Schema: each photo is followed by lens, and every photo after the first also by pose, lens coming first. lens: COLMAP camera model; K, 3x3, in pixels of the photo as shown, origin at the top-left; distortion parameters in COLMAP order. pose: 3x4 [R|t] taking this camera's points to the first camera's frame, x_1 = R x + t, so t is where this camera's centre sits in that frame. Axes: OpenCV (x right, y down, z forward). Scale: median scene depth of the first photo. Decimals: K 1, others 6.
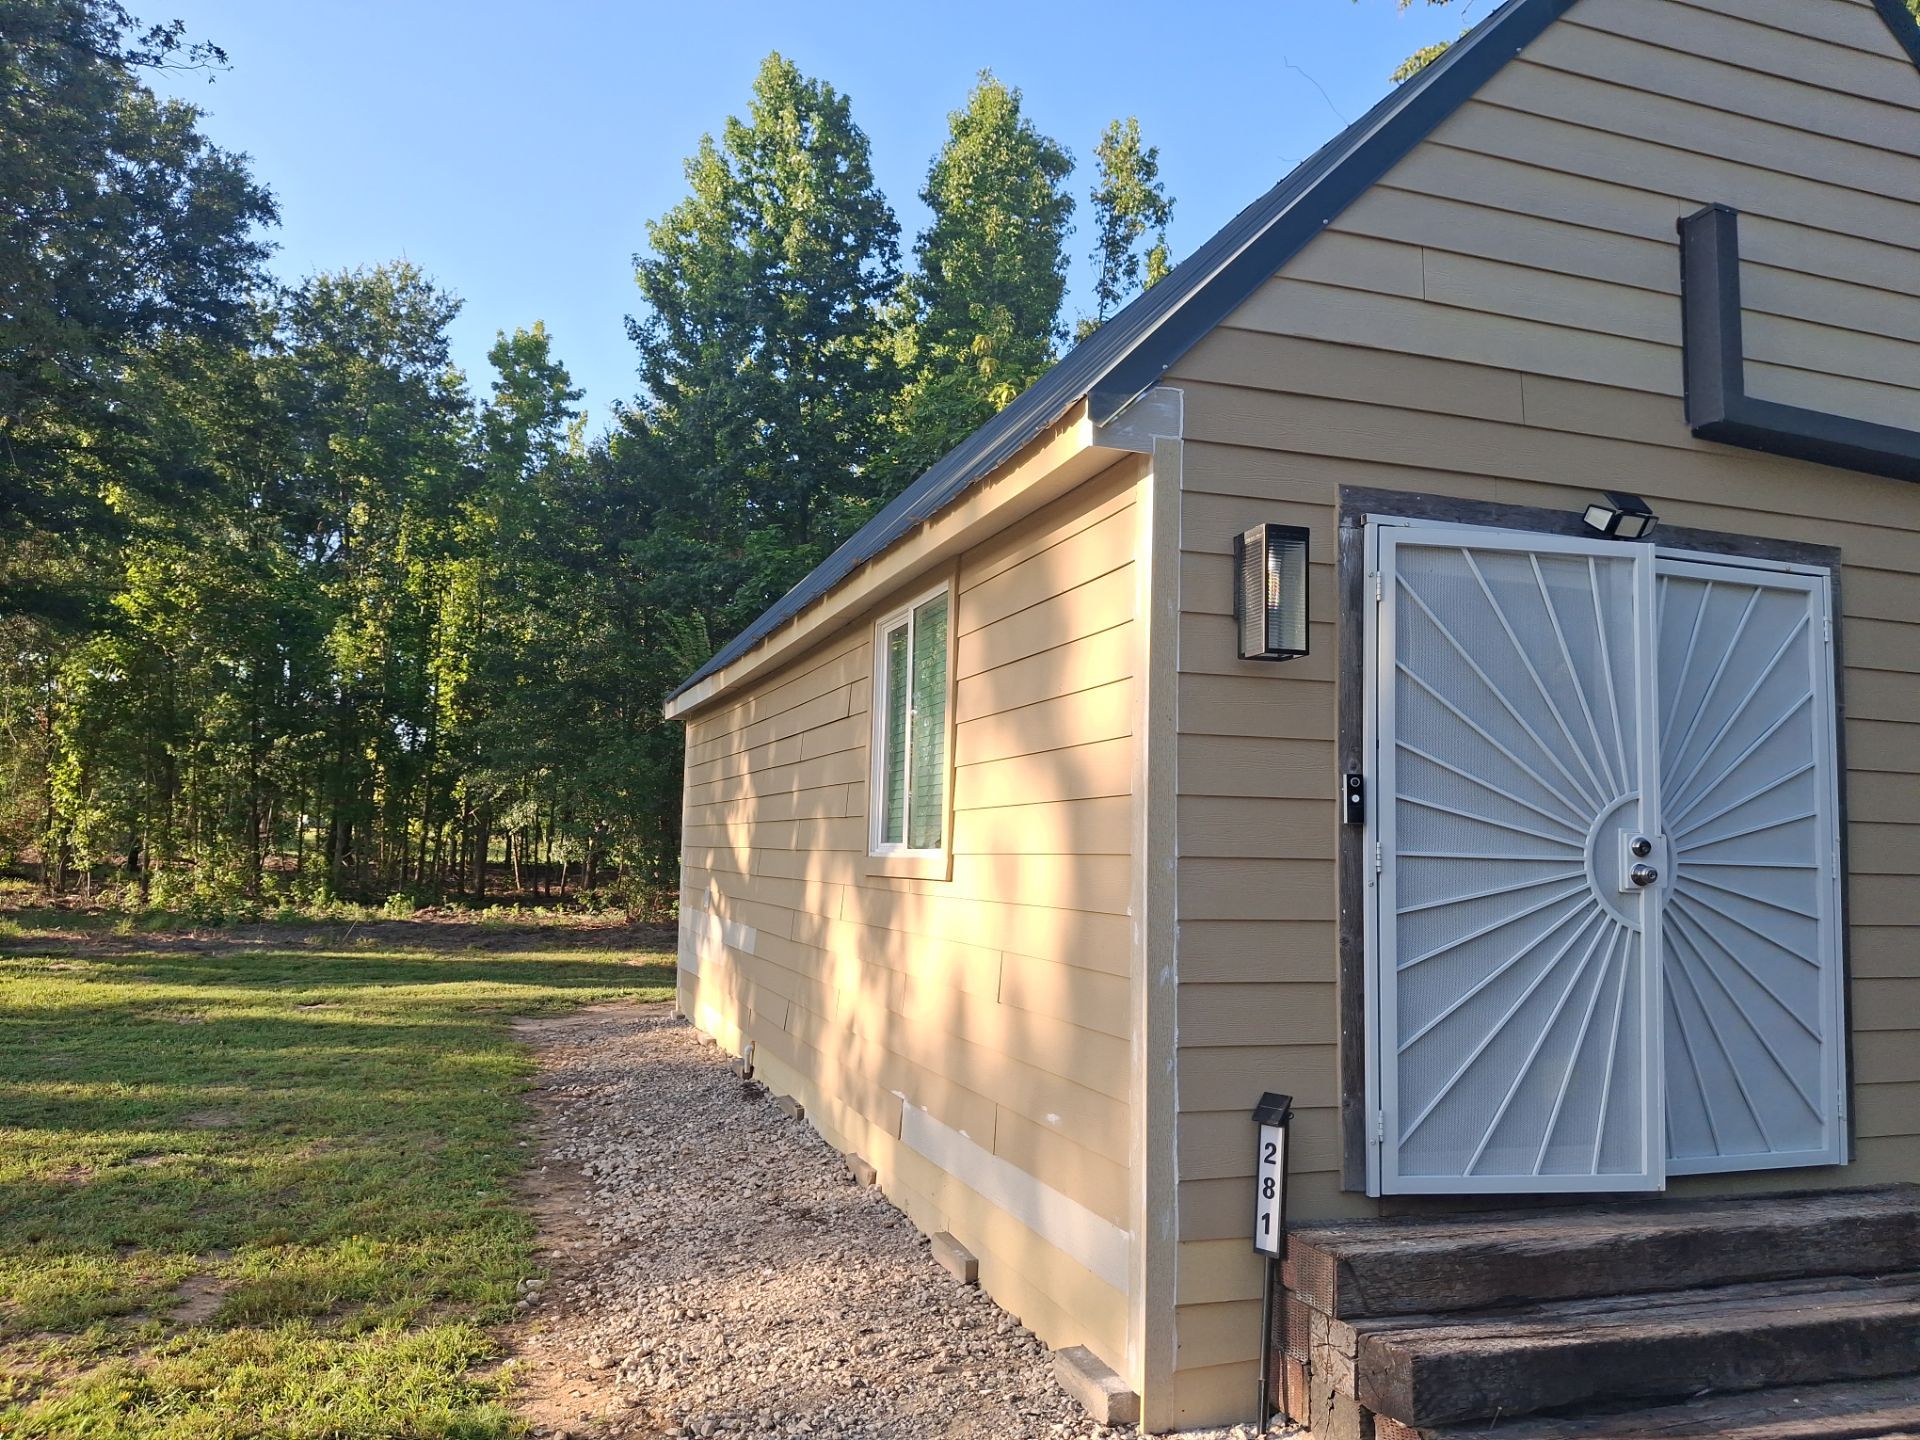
lens RADIAL K [[1442.7, 0, 965.8], [0, 1442.7, 730.2], [0, 0, 1]] dist [0.001085, -0.012944]
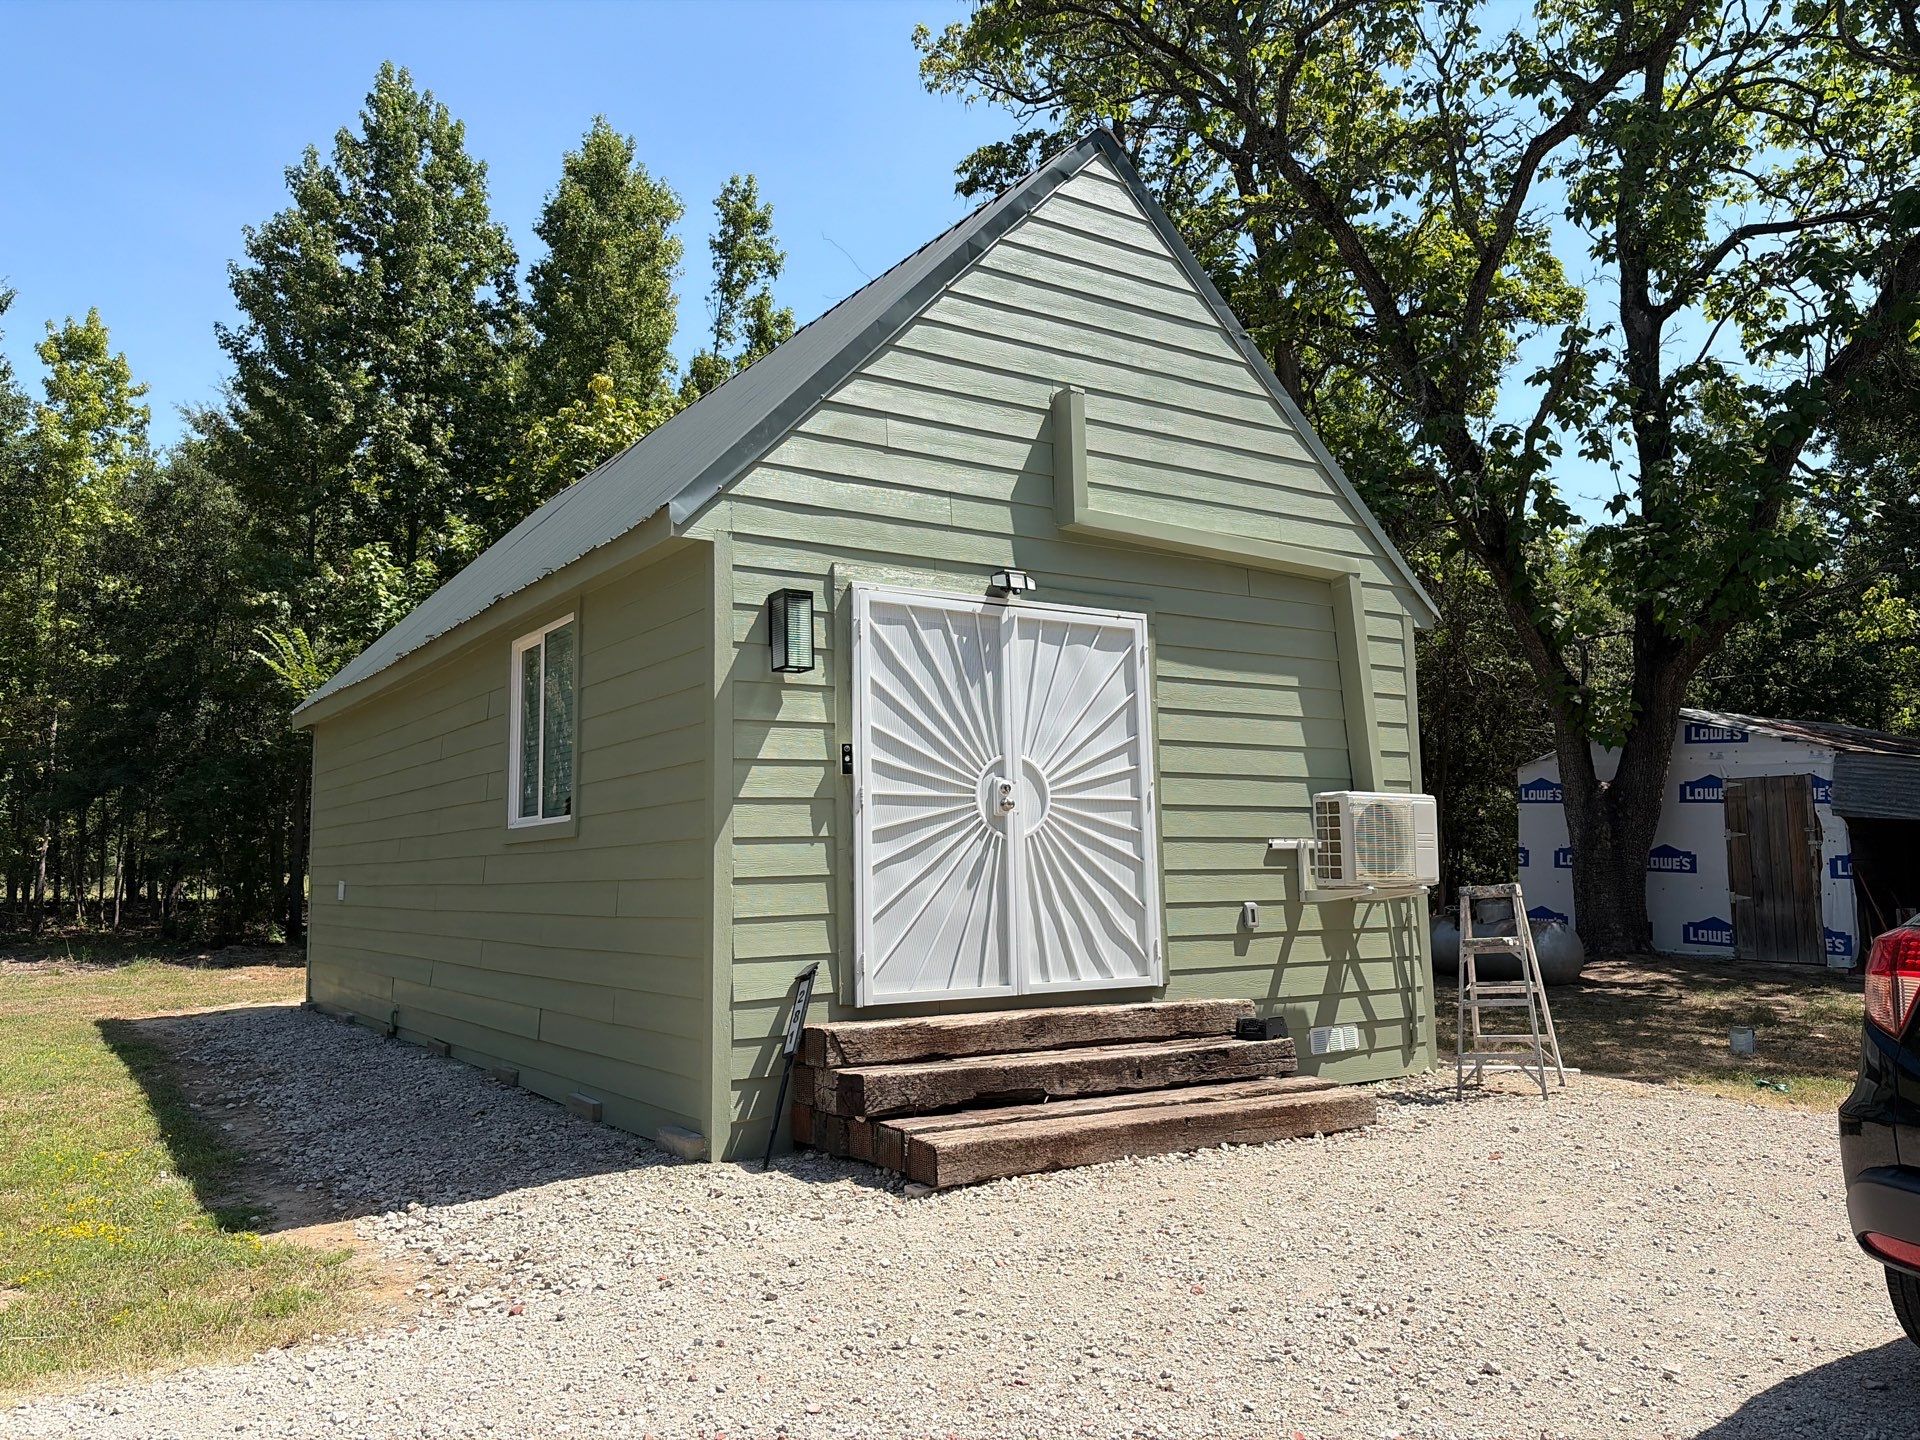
lens RADIAL K [[1490.3, 0, 1002.4], [0, 1490.3, 716.3], [0, 0, 1]] dist [0.107188, -0.173180]
pose [[0.963697, -0.008596, 0.266860, -0.003685], [0.014966, 0.999649, -0.021846, 0.033758], [-0.266579, 0.025047, 0.963488, -0.565526]]
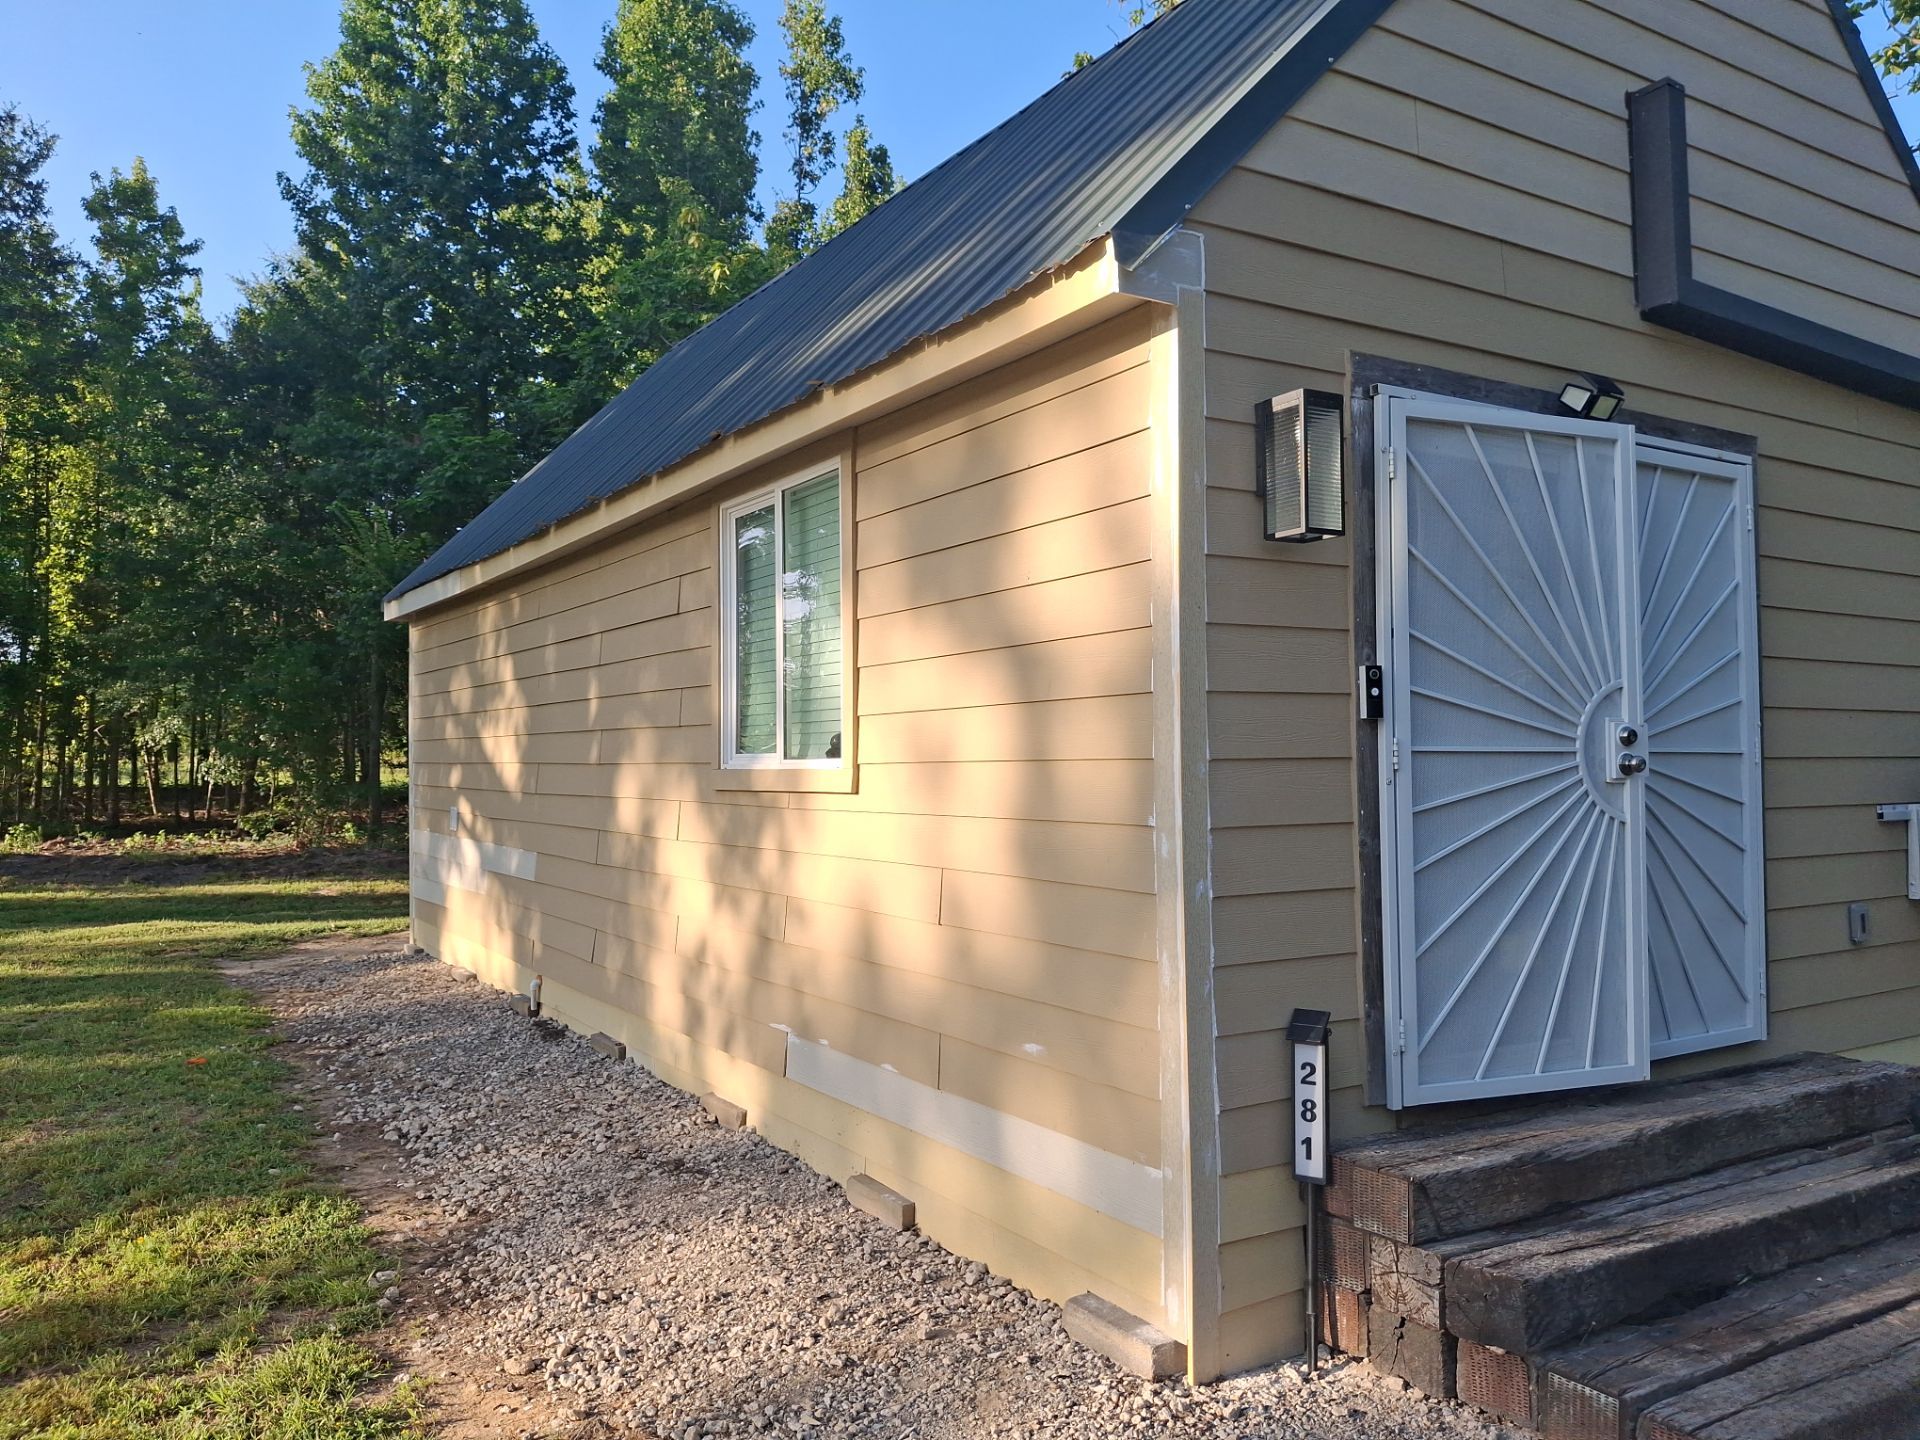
lens RADIAL K [[1449.3, 0, 936.7], [0, 1449.3, 720.0], [0, 0, 1]] dist [-0.002770, -0.017367]
pose [[0.976110, -0.020455, 0.216313, -0.180961], [0.007546, 0.998150, 0.060336, 0.006250], [-0.217147, -0.057262, 0.974458, 0.128019]]
